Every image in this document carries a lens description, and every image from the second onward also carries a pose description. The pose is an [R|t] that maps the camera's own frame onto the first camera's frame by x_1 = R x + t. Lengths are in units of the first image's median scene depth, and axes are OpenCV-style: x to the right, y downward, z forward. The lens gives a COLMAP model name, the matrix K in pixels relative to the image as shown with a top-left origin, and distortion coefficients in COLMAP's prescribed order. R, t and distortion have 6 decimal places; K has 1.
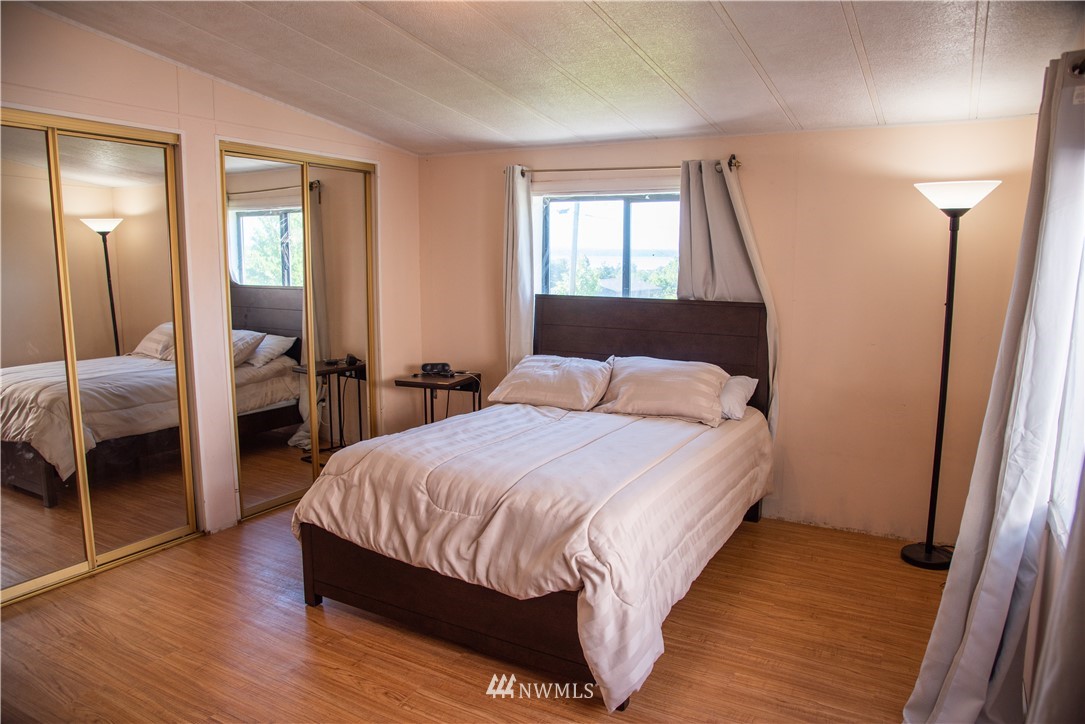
lens RADIAL K [[732.9, 0, 542.4], [0, 732.9, 366.9], [0, 0, 1]] dist [-0.081696, 0.024023]
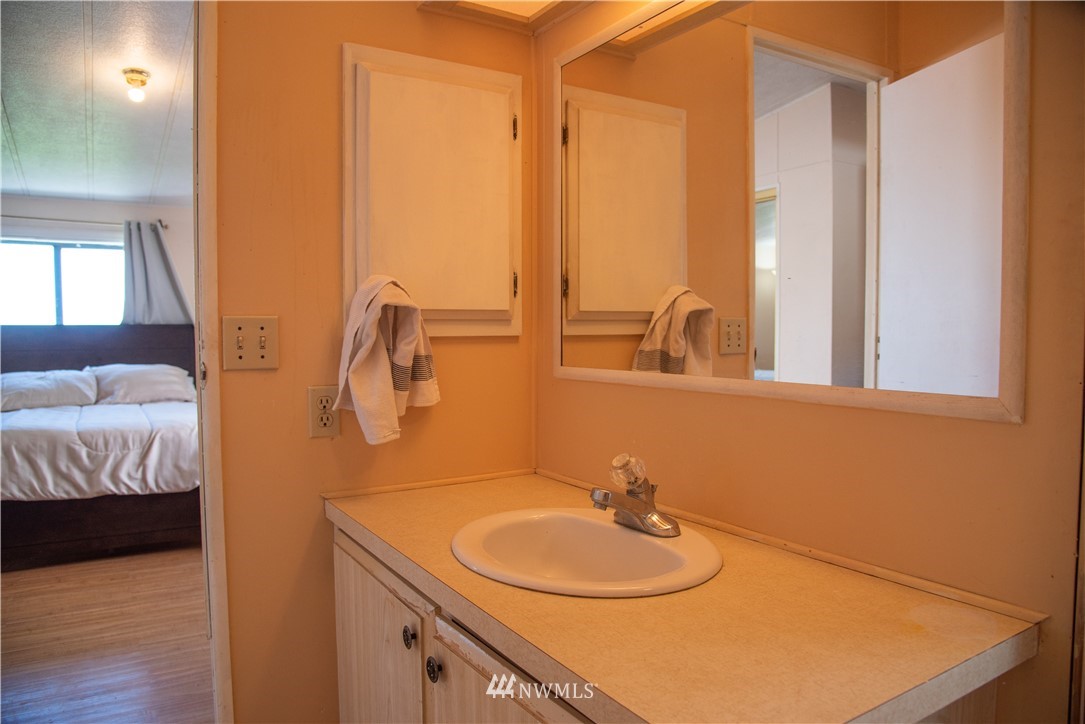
lens RADIAL K [[732.9, 0, 540.6], [0, 732.9, 362.3], [0, 0, 1]] dist [-0.081696, 0.024023]
pose [[0.460409, -0.043340, 0.886648, -0.919289], [0.139795, 0.989885, -0.024205, 0.169599], [-0.876630, 0.135093, 0.461811, -0.365167]]
